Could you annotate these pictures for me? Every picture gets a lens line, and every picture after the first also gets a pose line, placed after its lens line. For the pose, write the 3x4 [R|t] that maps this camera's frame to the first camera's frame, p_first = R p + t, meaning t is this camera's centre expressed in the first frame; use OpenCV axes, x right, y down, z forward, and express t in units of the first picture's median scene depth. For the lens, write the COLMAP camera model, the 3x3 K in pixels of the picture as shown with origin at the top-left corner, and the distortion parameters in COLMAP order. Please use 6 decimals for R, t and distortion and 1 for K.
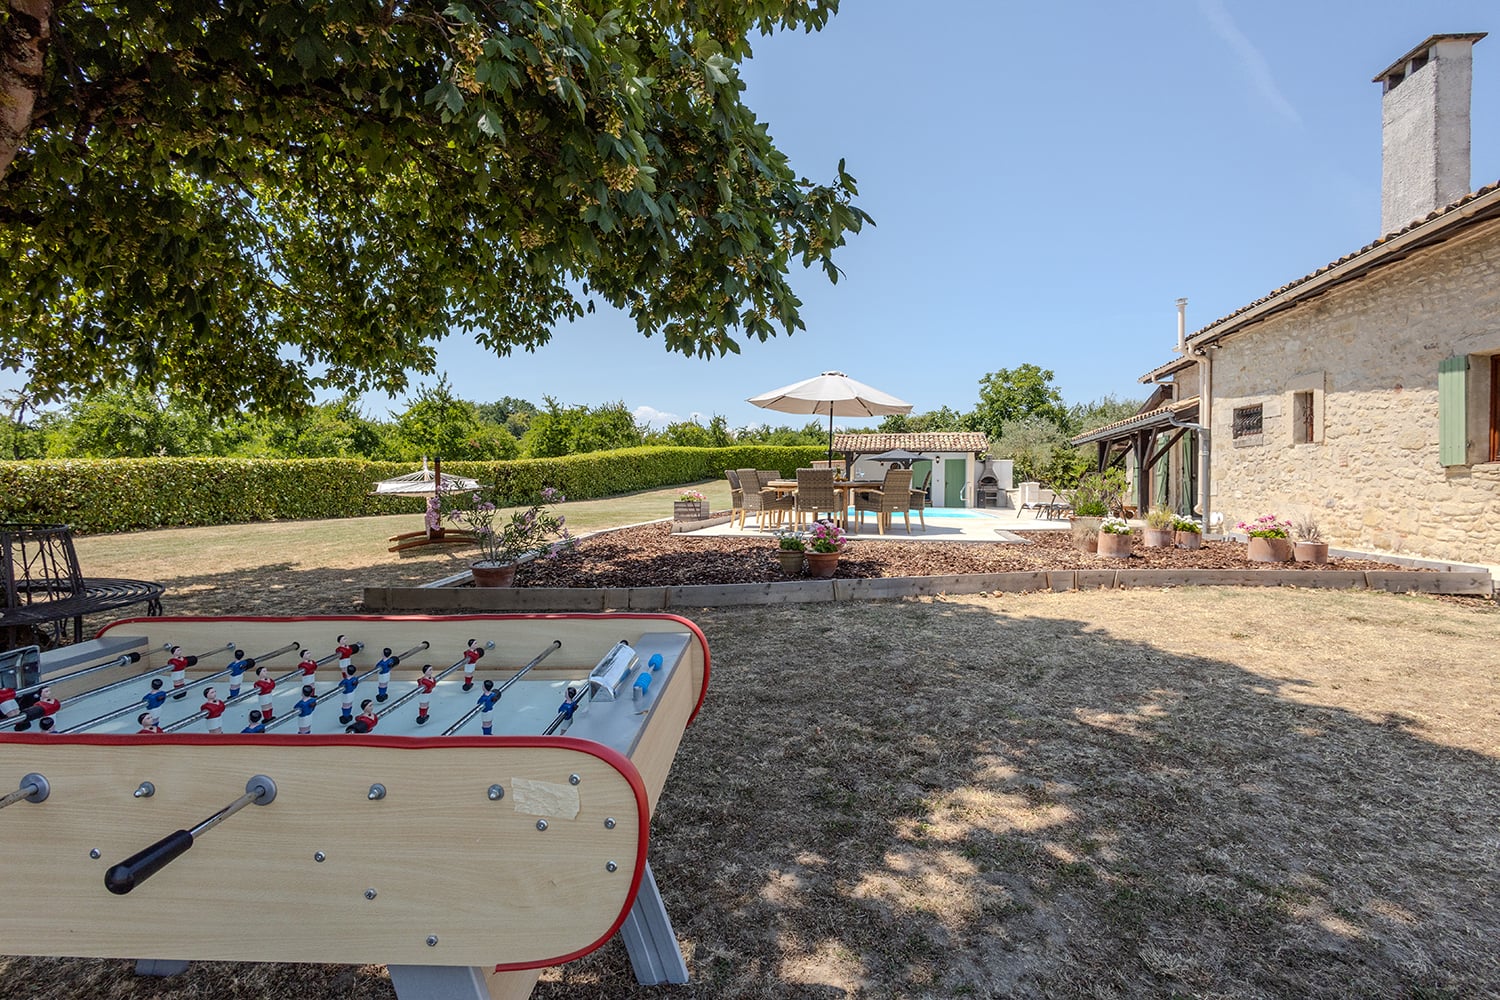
lens RADIAL K [[682.7, 0, 746.0], [0, 682.7, 498.6], [0, 0, 1]] dist [0.003494, -0.002244]
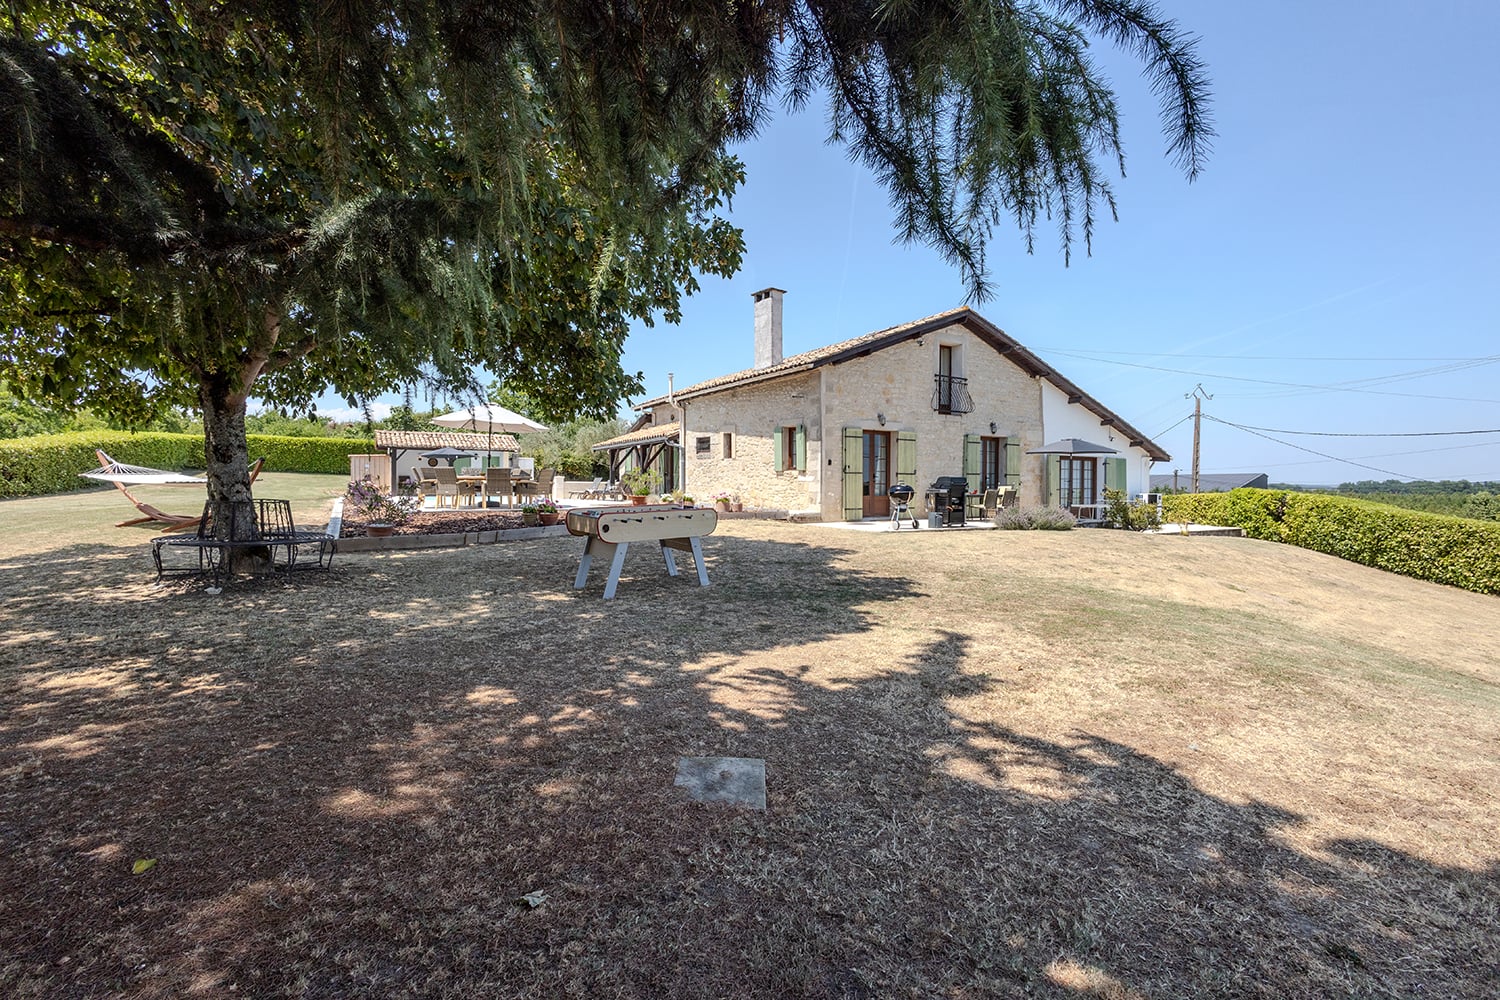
lens RADIAL K [[682.7, 0, 750.0], [0, 682.7, 496.5], [0, 0, 1]] dist [0.003494, -0.002244]
pose [[0.723038, -0.016523, 0.690611, -0.540739], [0.011083, 0.999863, 0.012318, 0.008854], [-0.690720, -0.001252, 0.723122, -0.516994]]
